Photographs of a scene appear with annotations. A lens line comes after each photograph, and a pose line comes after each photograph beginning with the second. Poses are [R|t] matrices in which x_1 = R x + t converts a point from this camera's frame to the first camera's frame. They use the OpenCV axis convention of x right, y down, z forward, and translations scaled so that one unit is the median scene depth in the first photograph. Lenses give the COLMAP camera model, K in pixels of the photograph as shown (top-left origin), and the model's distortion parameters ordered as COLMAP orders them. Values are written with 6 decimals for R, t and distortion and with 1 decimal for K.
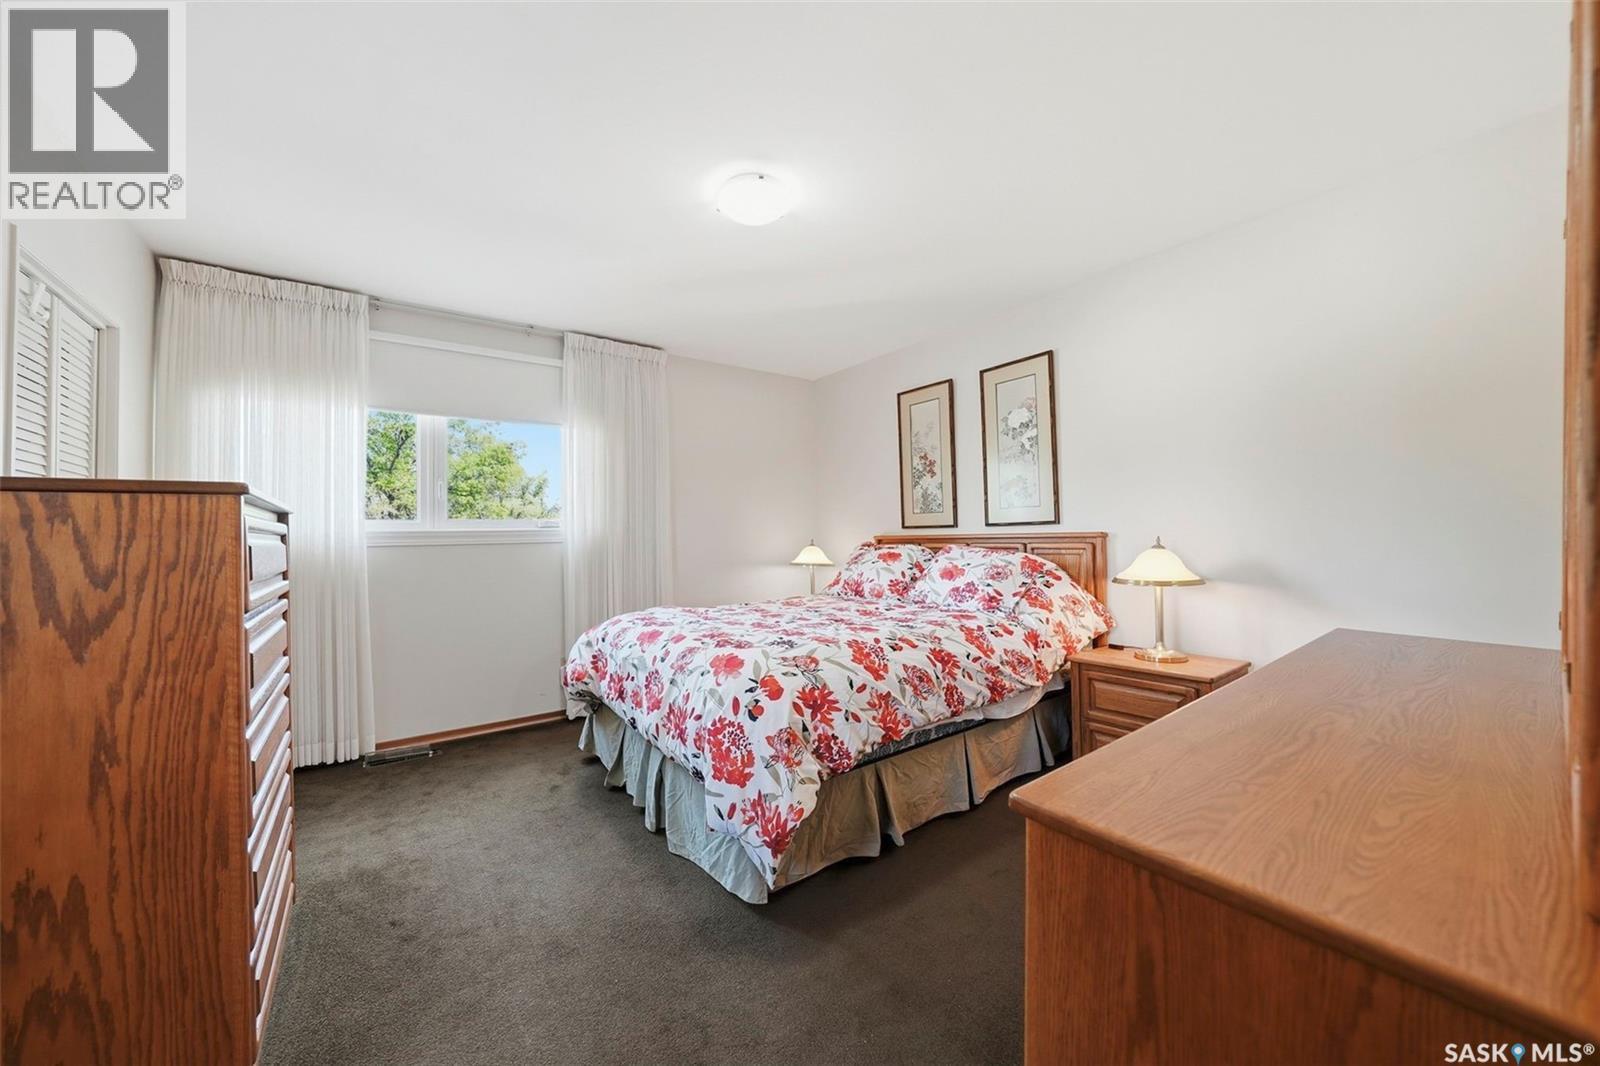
lens RADIAL K [[567.4, 0, 800.0], [0, 567.4, 533.0], [0, 0, 1]] dist [-0.000213, 0.000212]
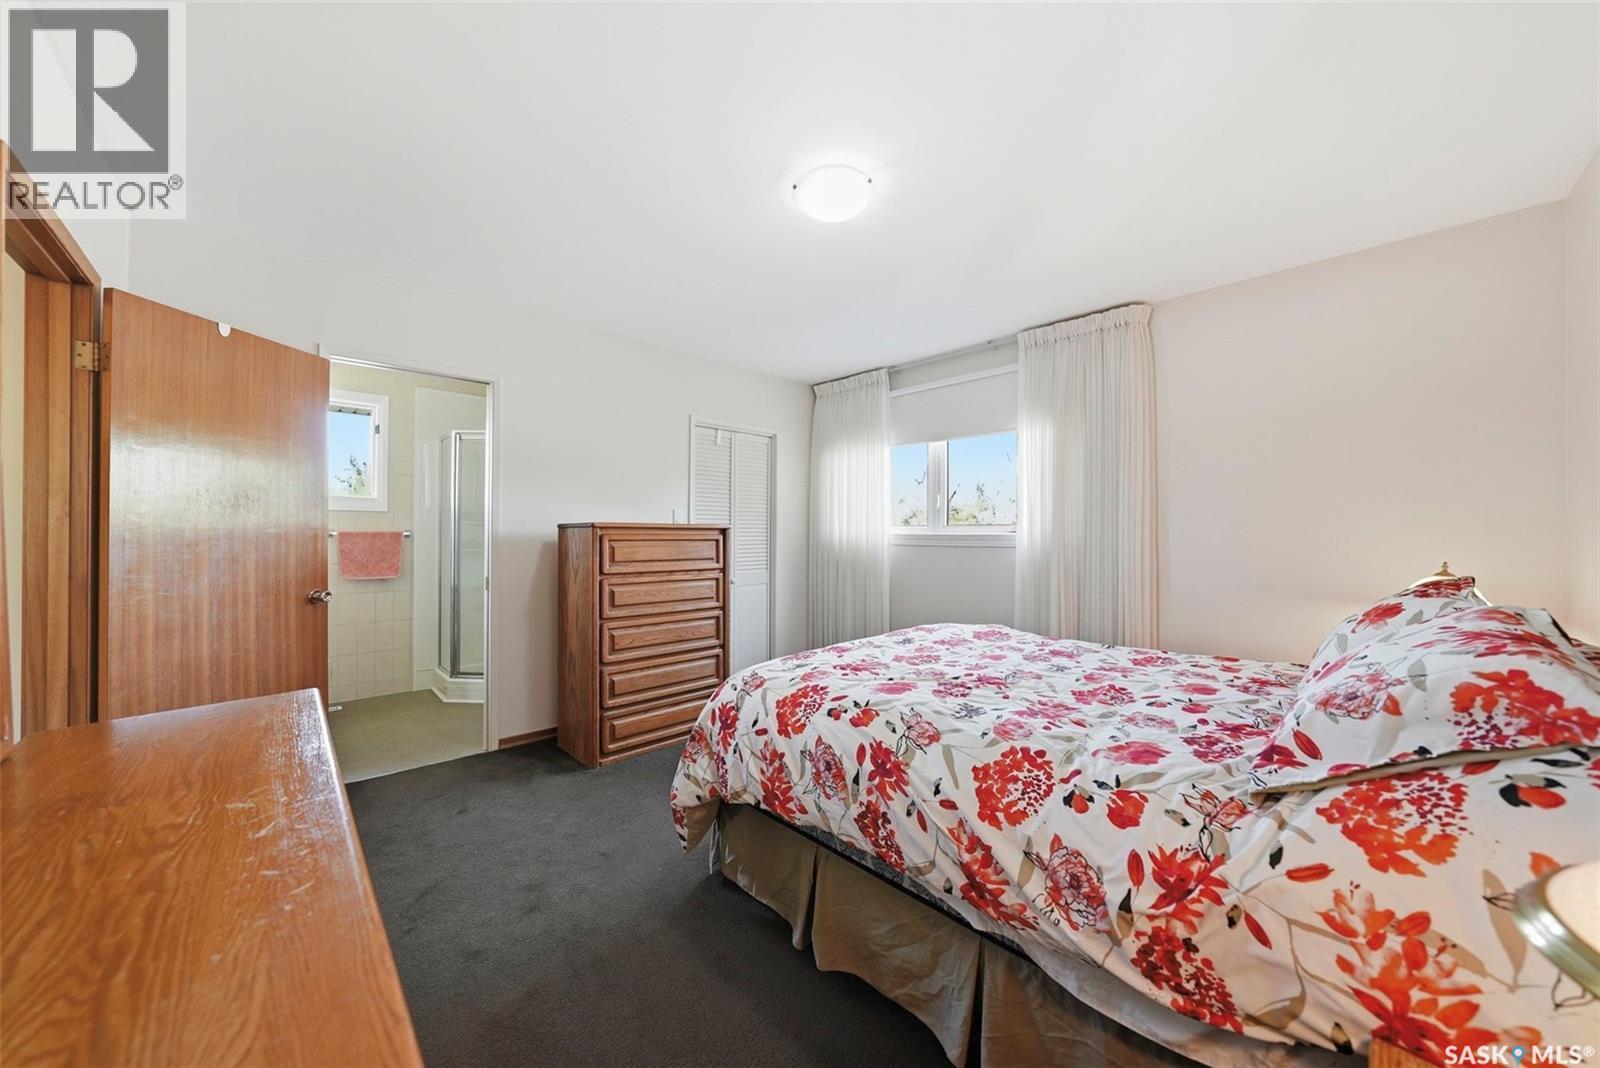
lens RADIAL K [[574.3, 0, 800.0], [0, 574.3, 534.0], [0, 0, 1]] dist [-0.024530, 0.000054]
pose [[0.113060, 0.023446, -0.993311, 0.715199], [-0.005295, 0.999722, 0.022995, -0.038703], [0.993574, 0.002659, 0.113153, 0.692780]]
